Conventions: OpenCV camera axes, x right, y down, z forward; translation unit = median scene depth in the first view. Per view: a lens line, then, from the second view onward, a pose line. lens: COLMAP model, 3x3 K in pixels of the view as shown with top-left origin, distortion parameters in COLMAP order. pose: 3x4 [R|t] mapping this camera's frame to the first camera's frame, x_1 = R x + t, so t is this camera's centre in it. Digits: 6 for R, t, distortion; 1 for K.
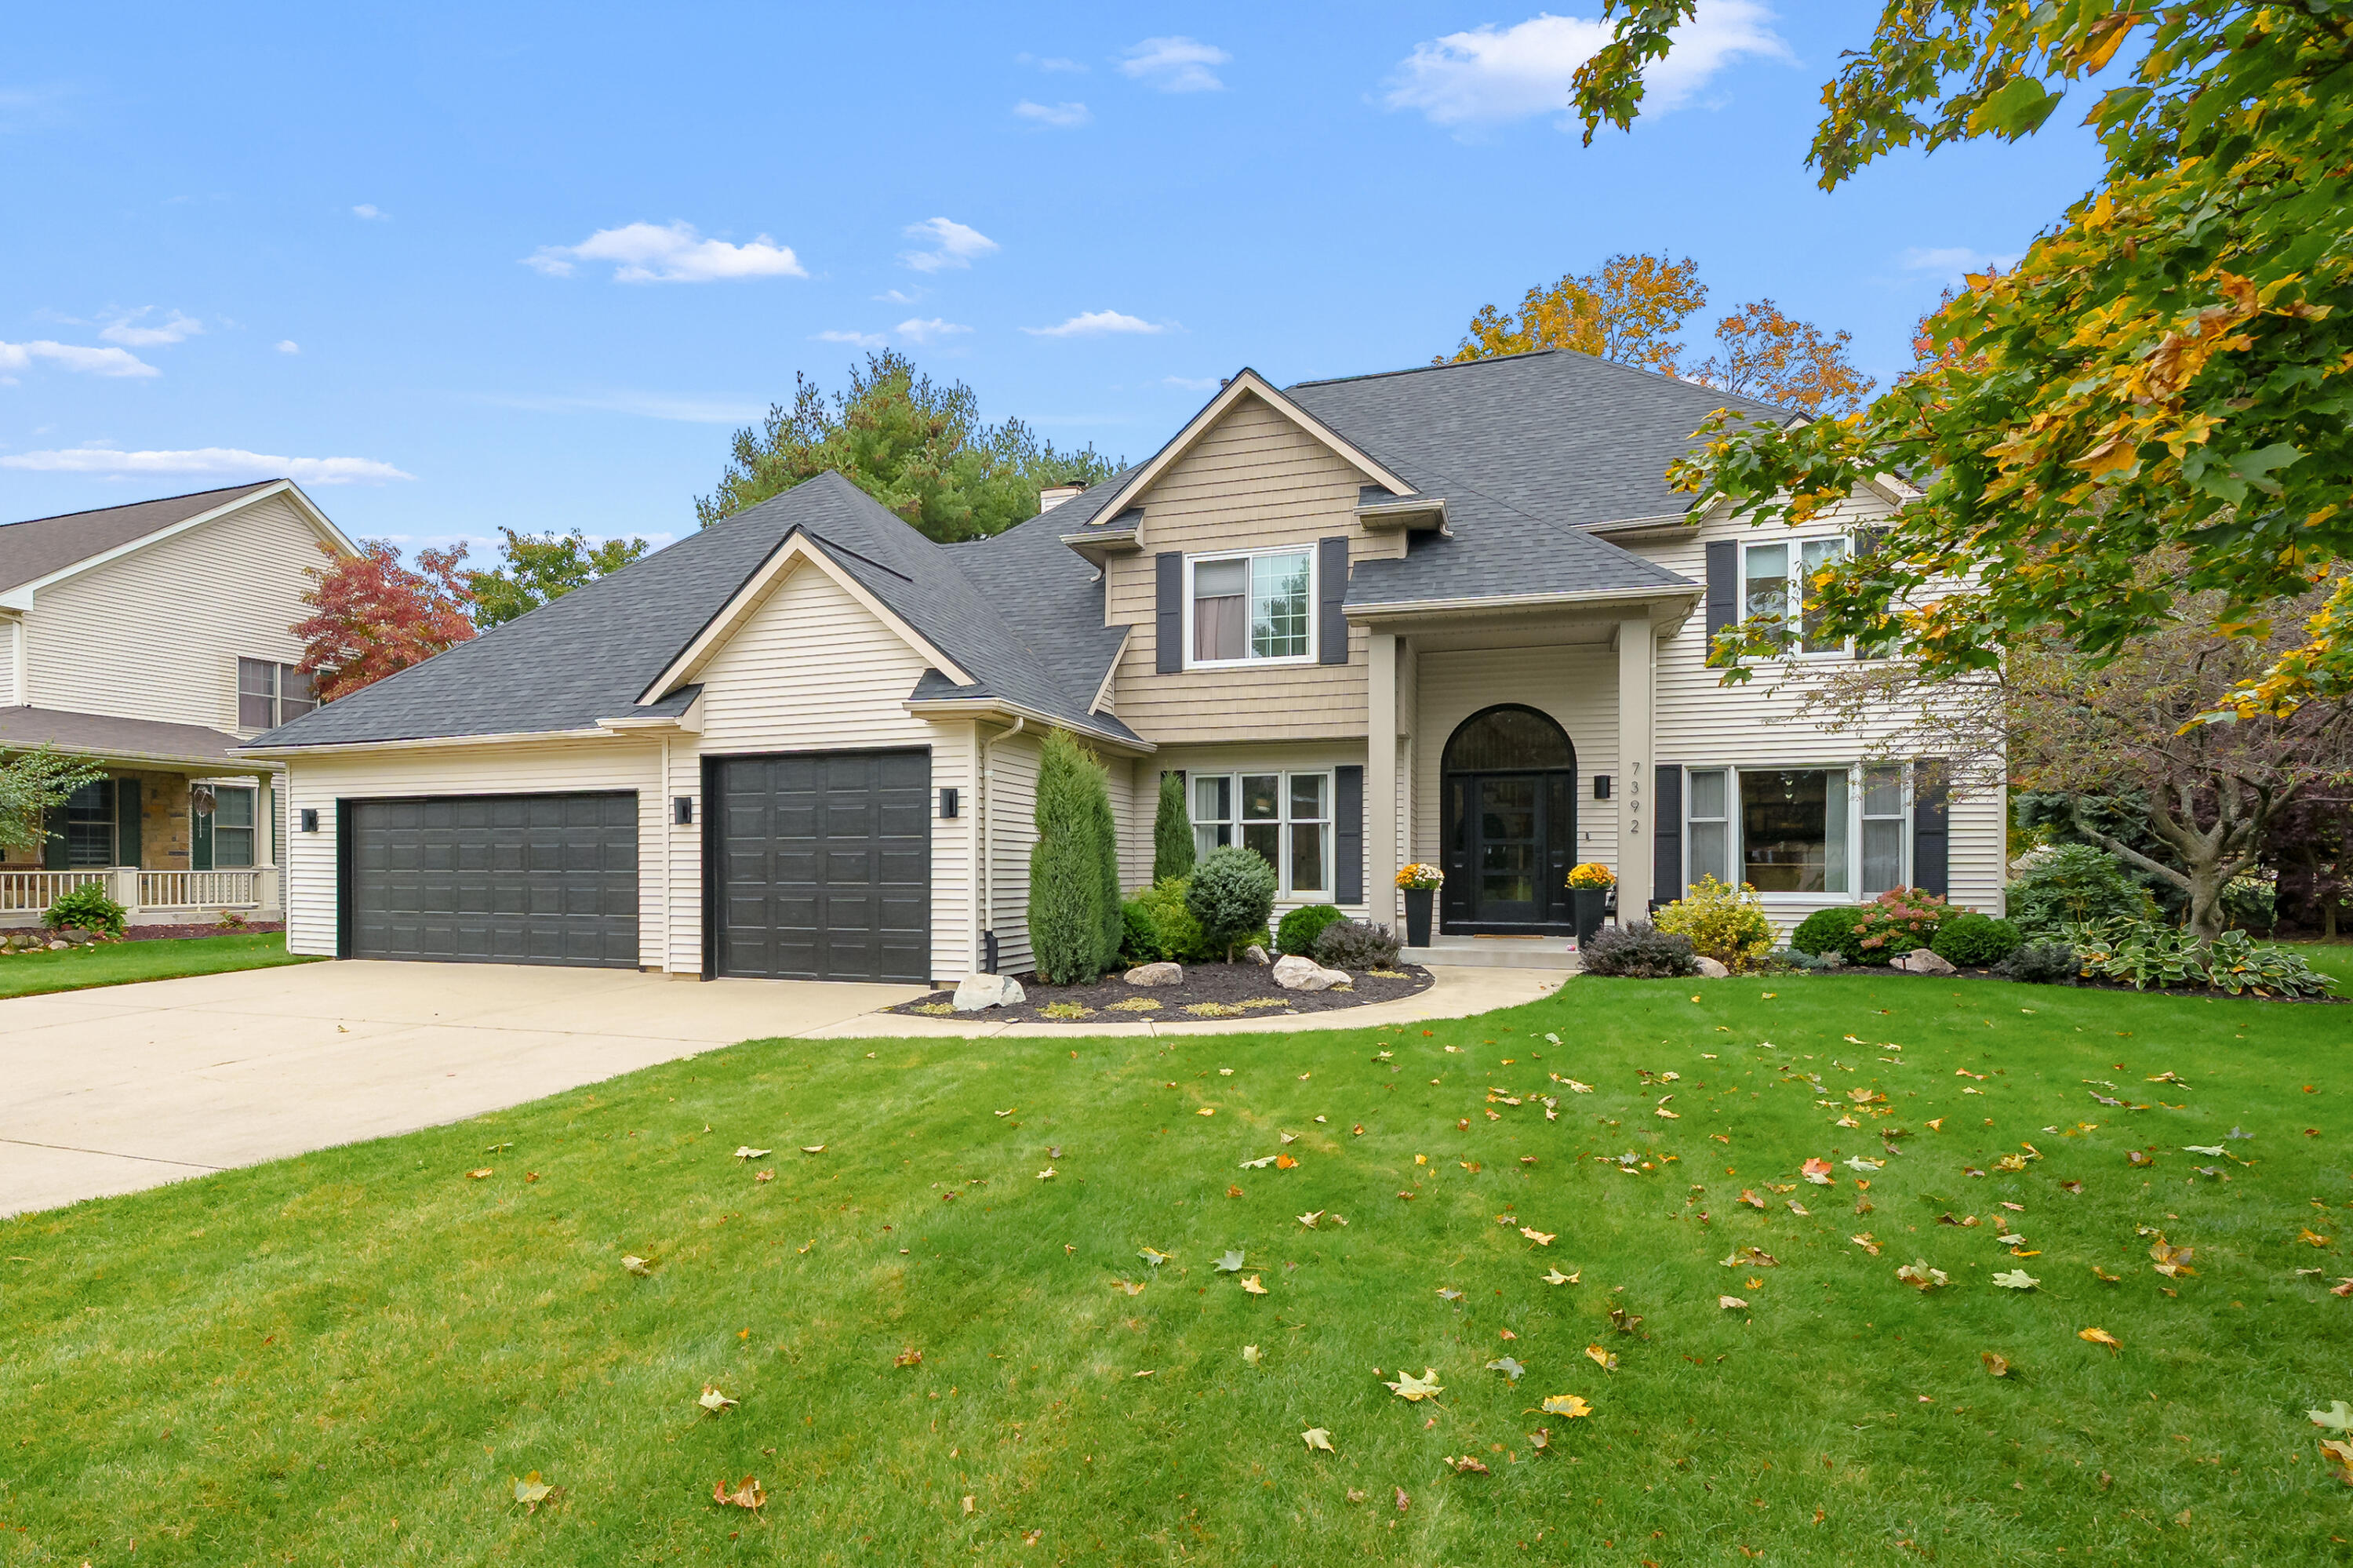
lens RADIAL K [[1157.0, 0, 1135.7], [0, 1157.0, 883.8], [0, 0, 1]] dist [-0.002975, -0.000006]
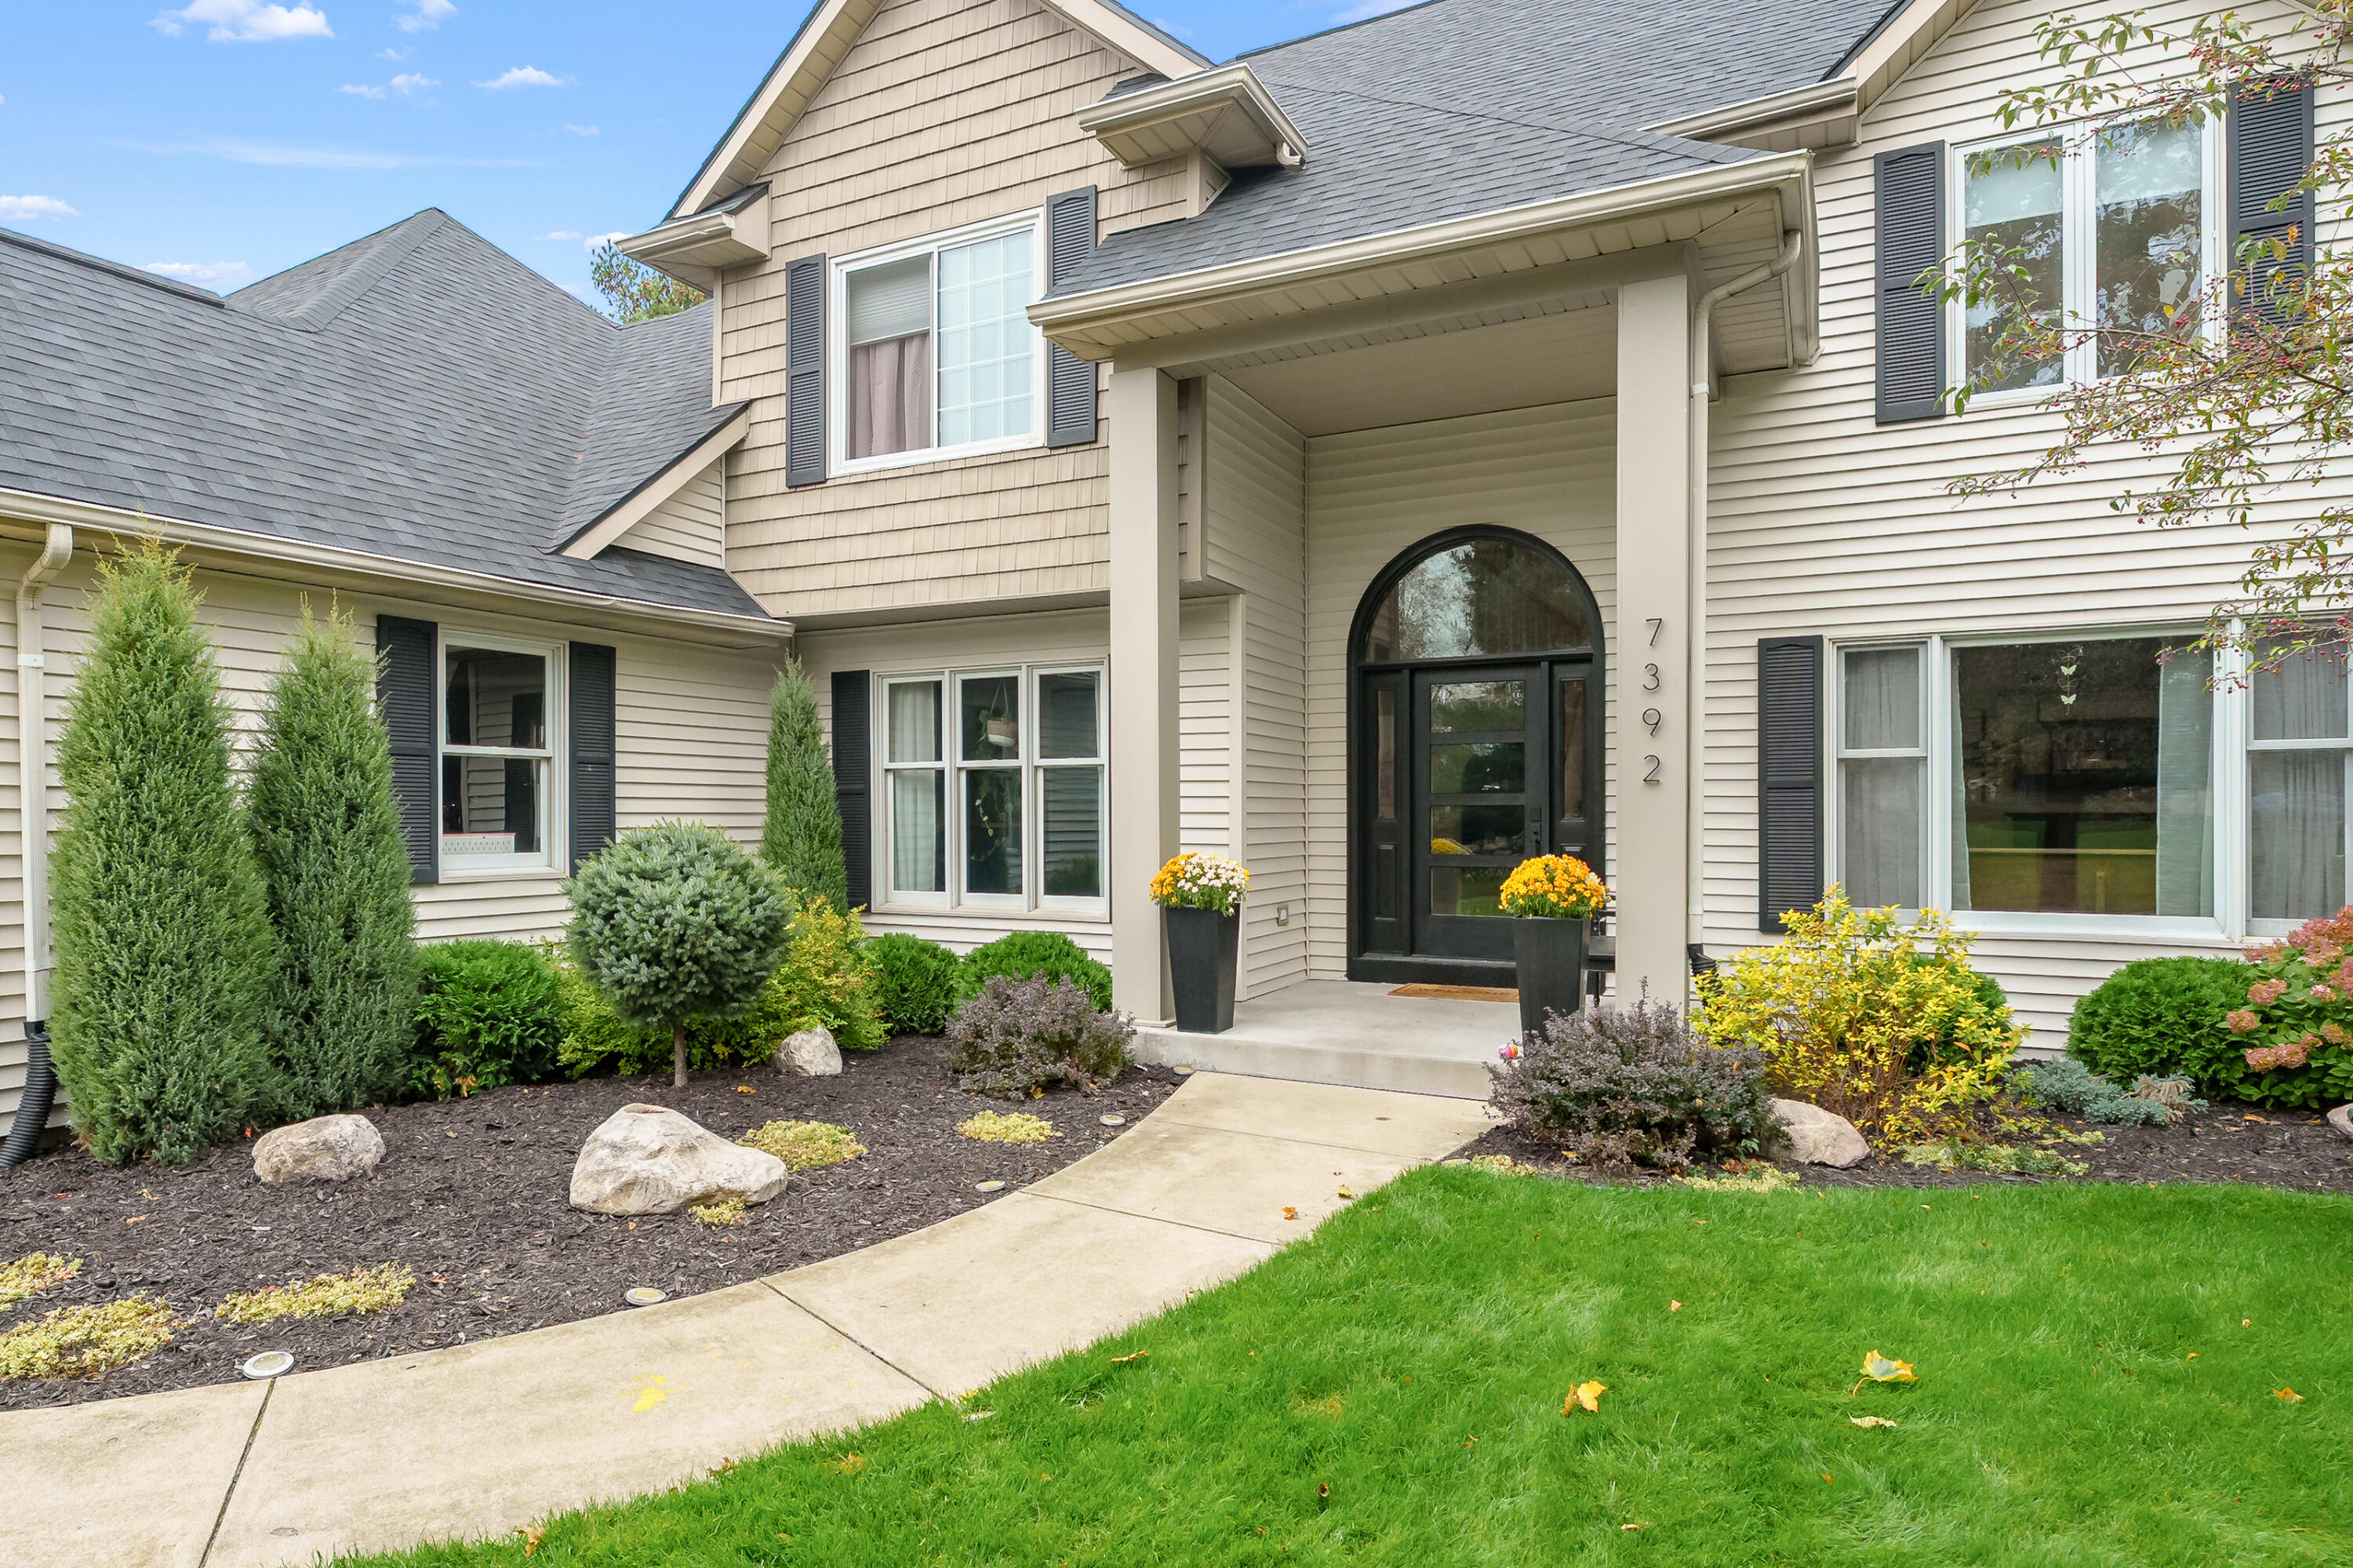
lens RADIAL K [[1274.0, 0, 1175.1], [0, 1274.0, 827.1], [0, 0, 1]] dist [-0.003859, -0.001000]
pose [[0.990053, 0.000343, -0.140694, 0.291959], [-0.000661, 0.999997, -0.002209, -0.025008], [0.140693, 0.002280, 0.990051, 0.464175]]
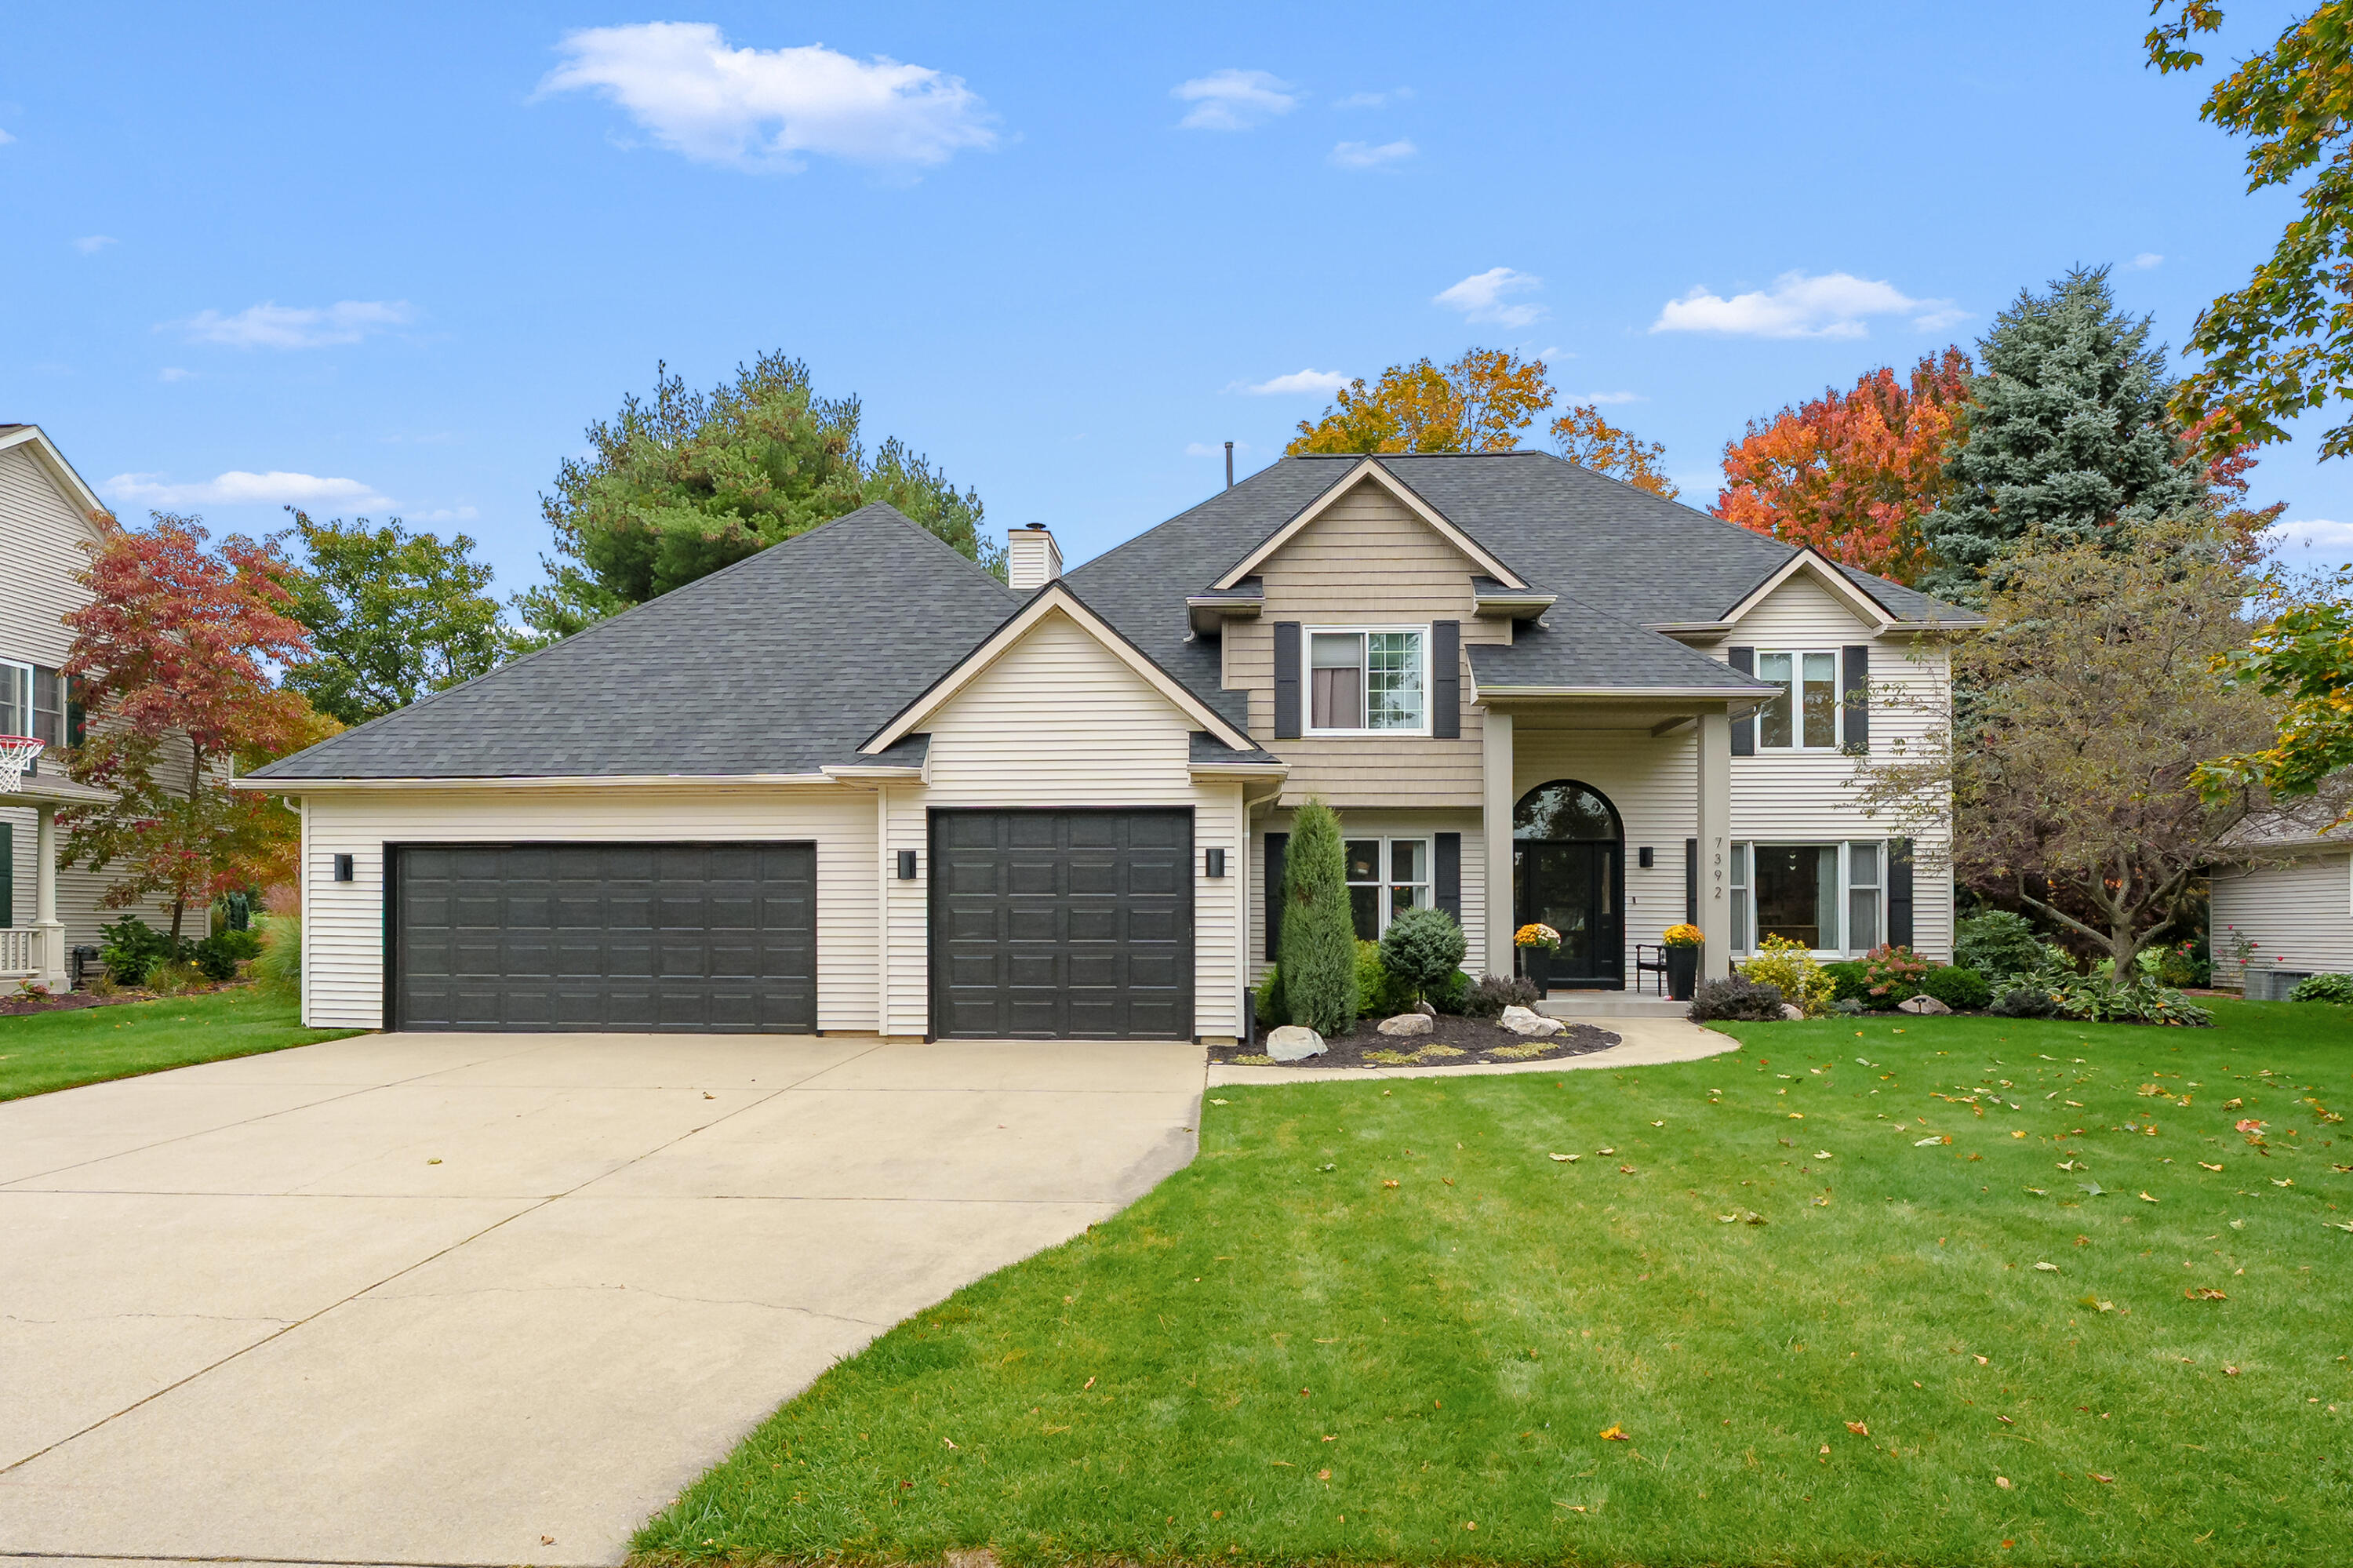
lens RADIAL K [[1271.7, 0, 1177.3], [0, 1271.7, 935.5], [0, 0, 1]] dist [-0.003097, -0.001318]
pose [[0.958594, 0.001367, 0.284775, -0.405125], [0.001713, 0.999943, -0.010567, 0.005457], [-0.284773, 0.010617, 0.958536, -0.059146]]
